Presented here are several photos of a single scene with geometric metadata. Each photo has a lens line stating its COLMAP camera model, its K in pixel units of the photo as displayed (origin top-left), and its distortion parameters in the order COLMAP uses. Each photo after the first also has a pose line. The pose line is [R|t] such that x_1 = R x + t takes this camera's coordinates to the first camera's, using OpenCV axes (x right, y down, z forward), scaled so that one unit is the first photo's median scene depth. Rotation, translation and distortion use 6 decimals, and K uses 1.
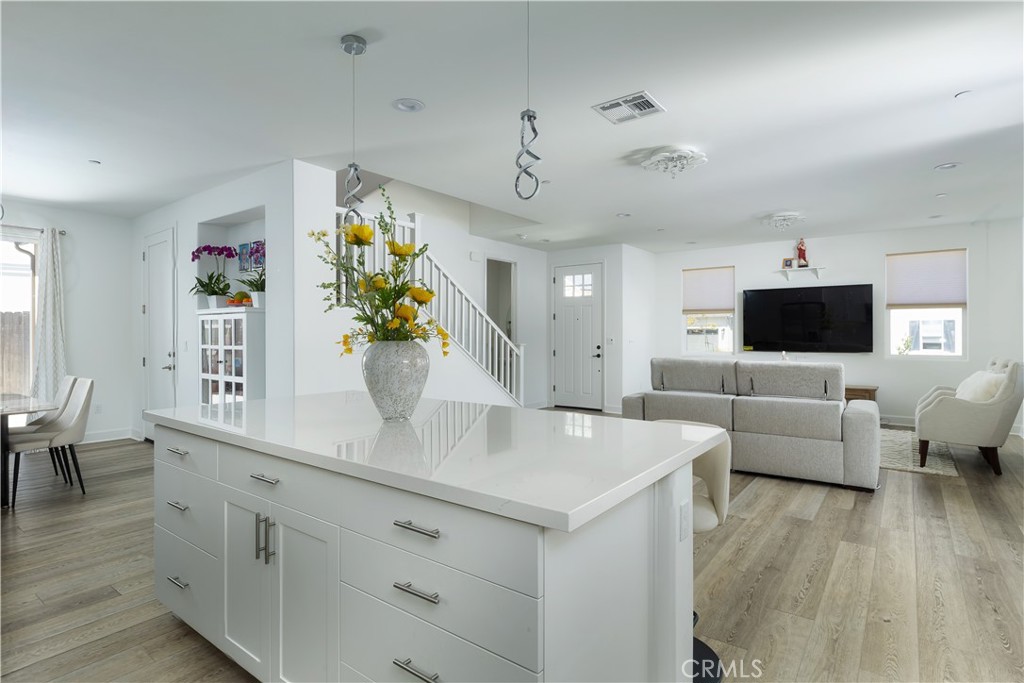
lens RADIAL K [[518.4, 0, 510.8], [0, 518.4, 337.0], [0, 0, 1]] dist [-0.003787, 0.000516]
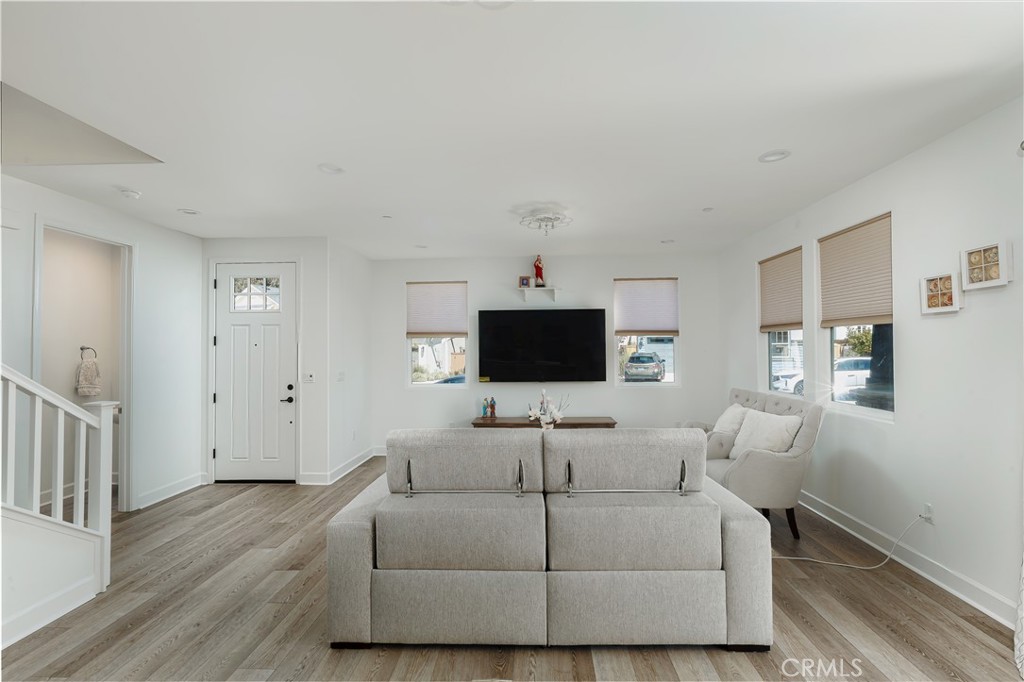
lens RADIAL K [[469.7, 0, 510.4], [0, 469.7, 338.7], [0, 0, 1]] dist [0.010344, 0.000593]
pose [[0.834477, 0.005767, 0.551012, 0.075944], [0.010905, 0.999577, -0.026978, -0.024602], [-0.550934, 0.028521, 0.834061, 0.355346]]
